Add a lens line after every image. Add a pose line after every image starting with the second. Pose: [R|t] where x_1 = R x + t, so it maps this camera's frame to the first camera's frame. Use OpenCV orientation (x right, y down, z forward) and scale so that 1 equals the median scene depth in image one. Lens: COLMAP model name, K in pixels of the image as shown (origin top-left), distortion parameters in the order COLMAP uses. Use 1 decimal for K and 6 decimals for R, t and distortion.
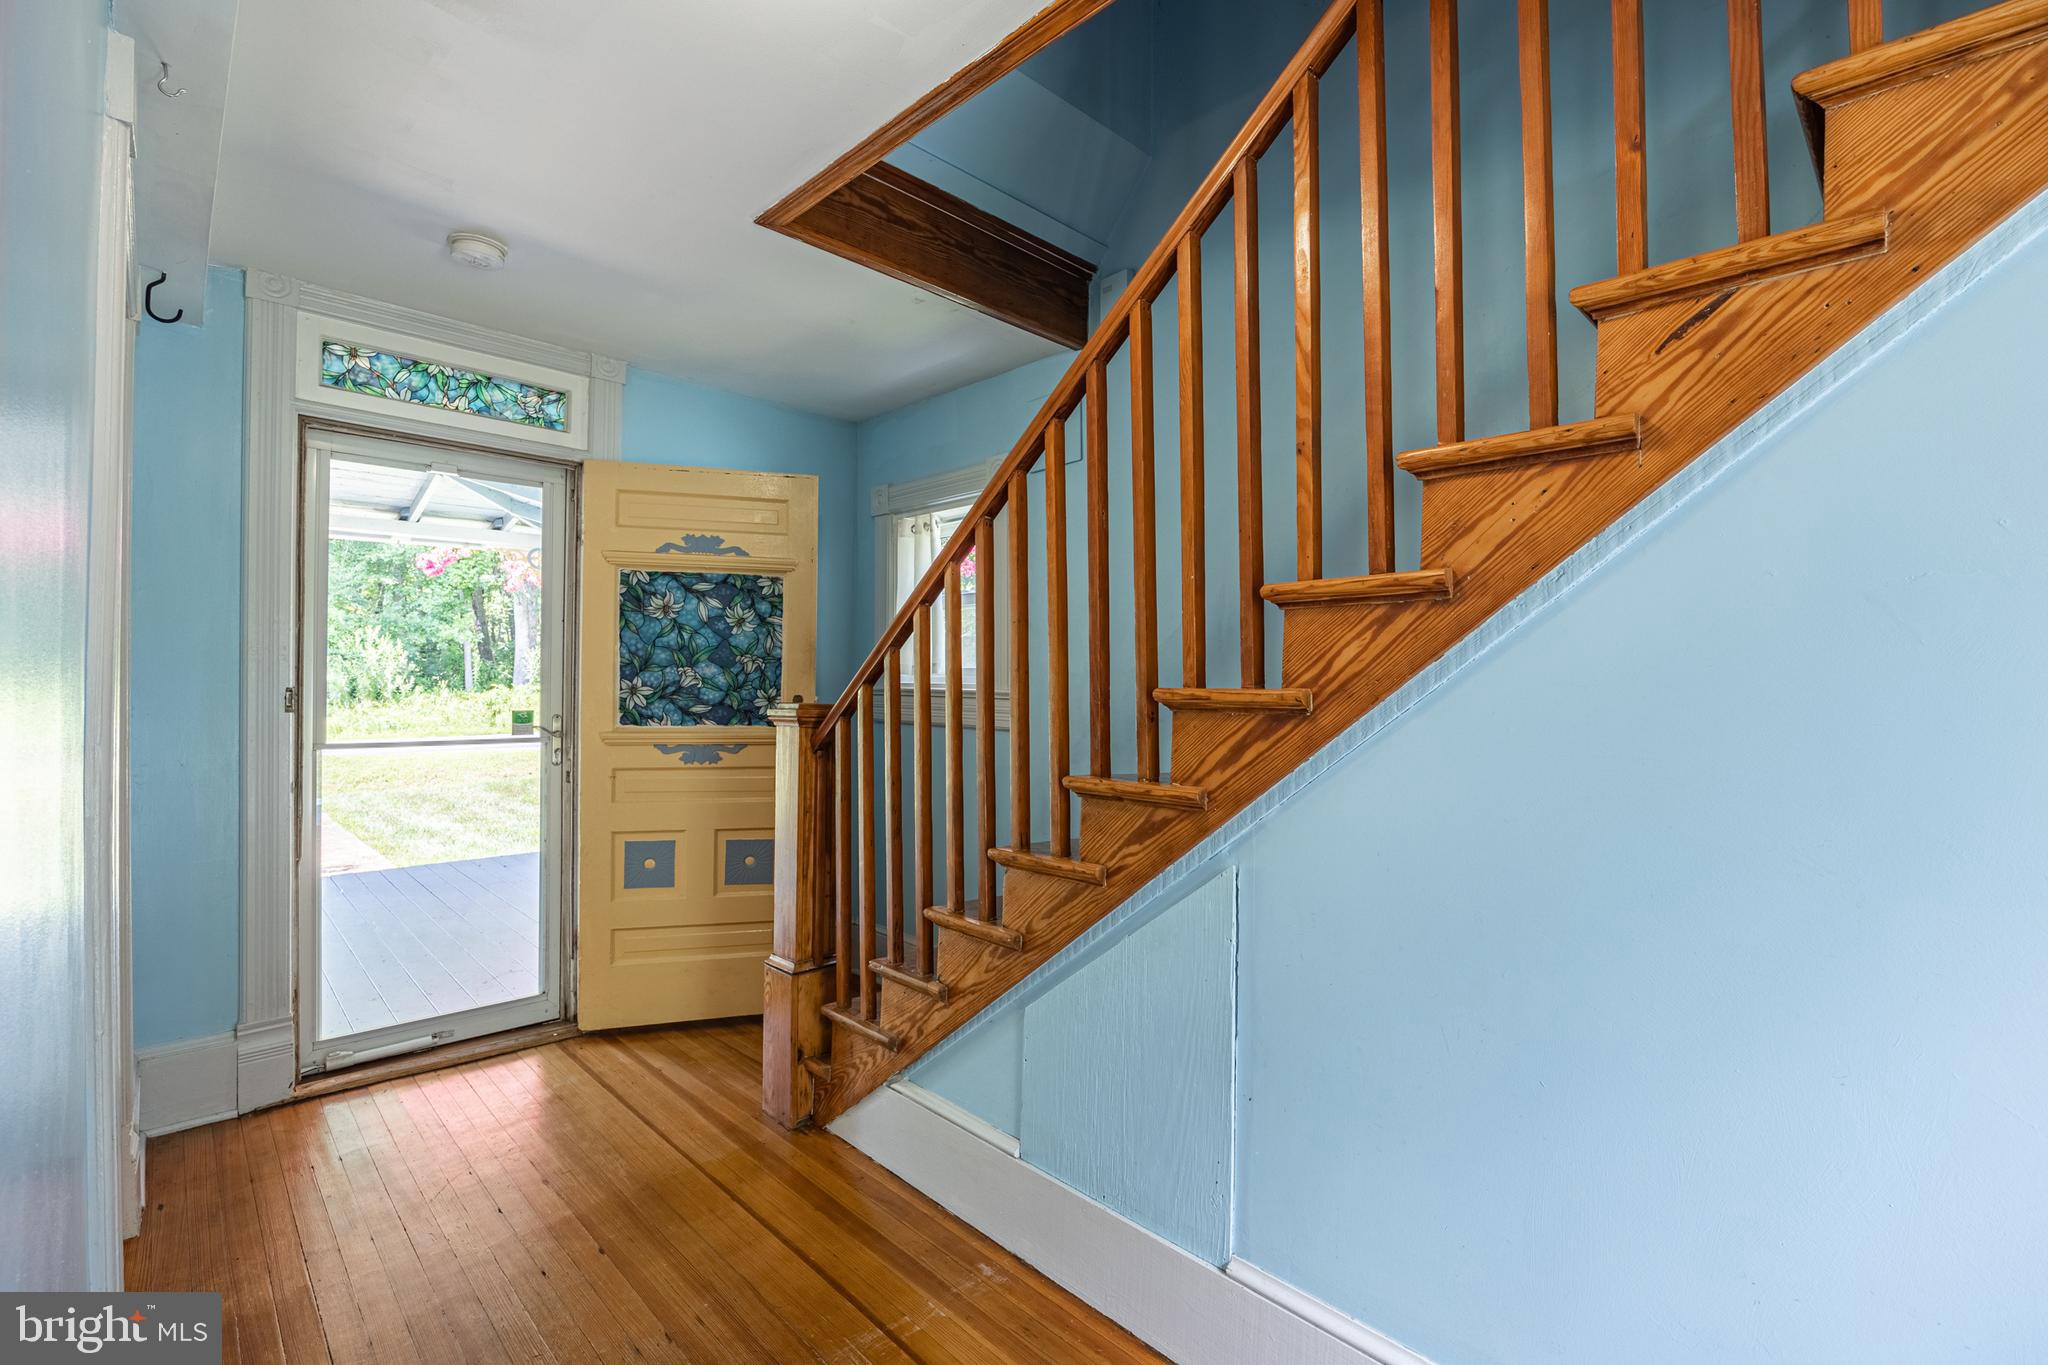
lens RADIAL K [[915.6, 0, 1022.8], [0, 915.6, 676.4], [0, 0, 1]] dist [-0.000030, -0.000173]
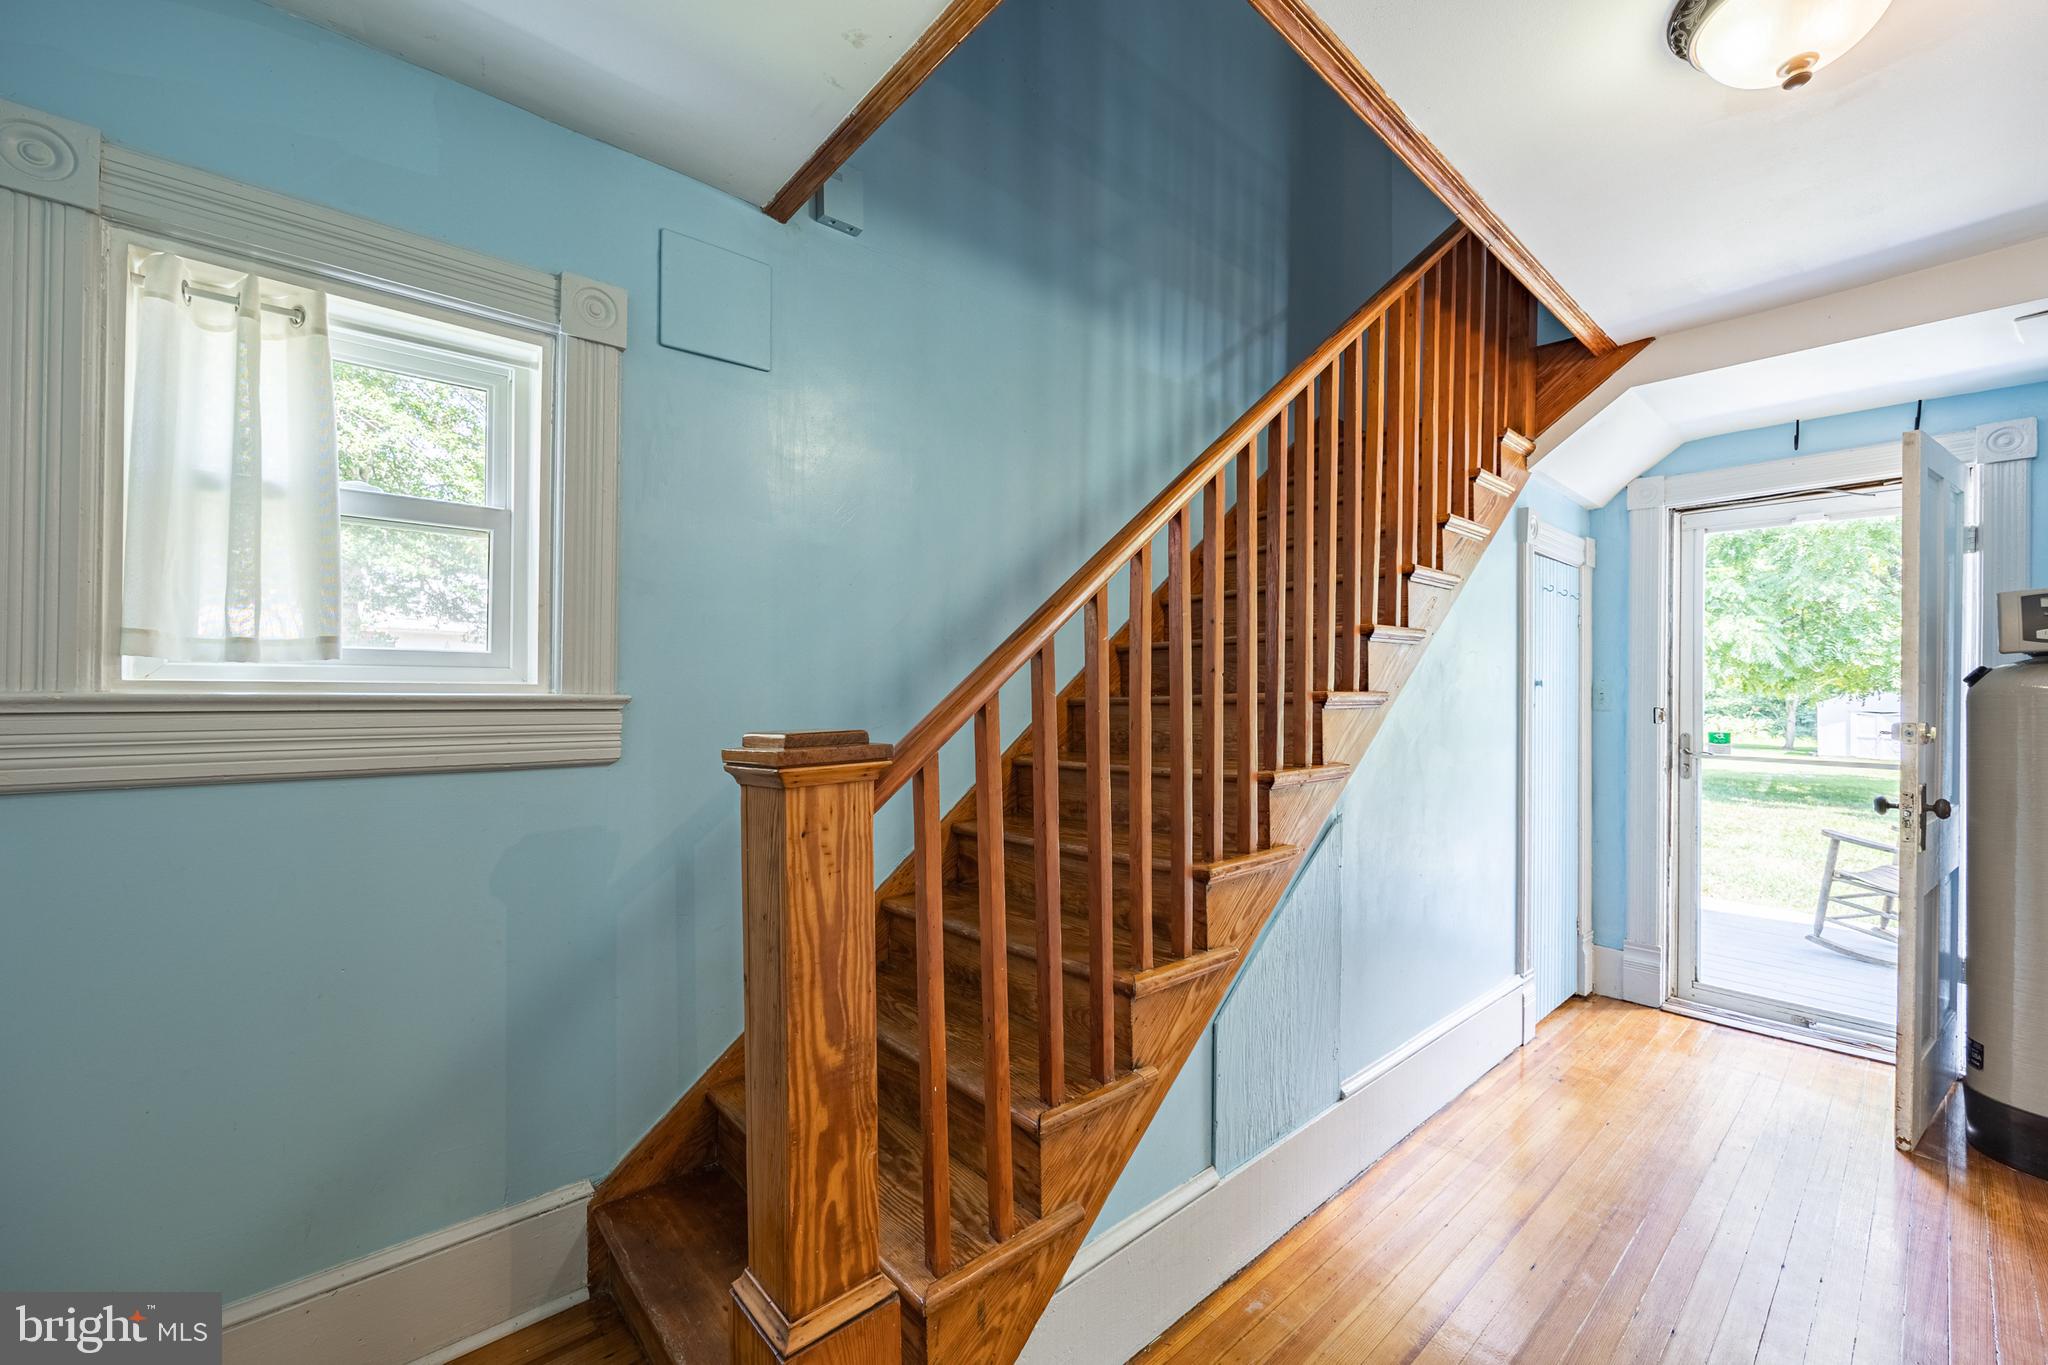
lens RADIAL K [[823.9, 0, 1023.5], [0, 823.9, 683.6], [0, 0, 1]] dist [0.002253, 0.000161]
pose [[0.030775, -0.001215, 0.999526, -0.816543], [-0.011366, 0.999934, 0.001565, 0.005085], [-0.999462, -0.011409, 0.030759, 1.106907]]
